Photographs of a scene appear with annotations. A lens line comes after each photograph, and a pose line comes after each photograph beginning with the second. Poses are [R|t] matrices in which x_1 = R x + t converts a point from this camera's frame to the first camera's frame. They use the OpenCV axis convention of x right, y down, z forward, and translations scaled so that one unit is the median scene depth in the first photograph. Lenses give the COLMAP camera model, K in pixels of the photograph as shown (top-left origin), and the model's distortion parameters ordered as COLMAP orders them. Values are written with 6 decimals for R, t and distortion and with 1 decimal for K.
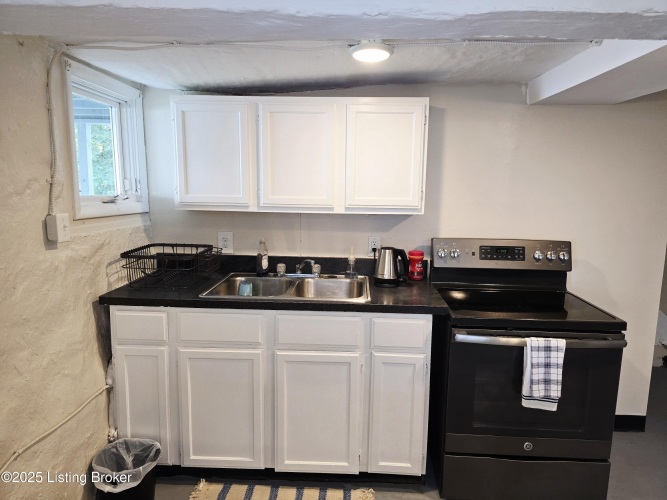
lens RADIAL K [[447.7, 0, 332.0], [0, 447.7, 248.6], [0, 0, 1]] dist [0.056748, -0.044955]
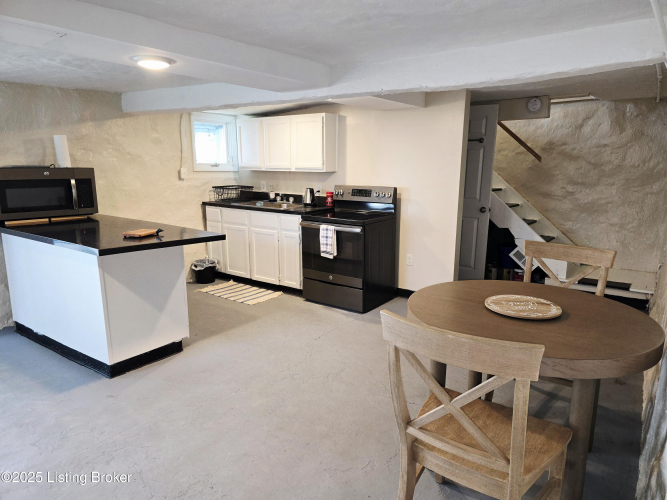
lens RADIAL K [[447.7, 0, 332.0], [0, 447.7, 248.6], [0, 0, 1]] dist [0.056748, -0.044955]
pose [[0.837548, 0.096127, -0.537841, 1.511076], [-0.071837, 0.995230, 0.066007, 0.147090], [0.541621, -0.016647, 0.840458, -0.766238]]
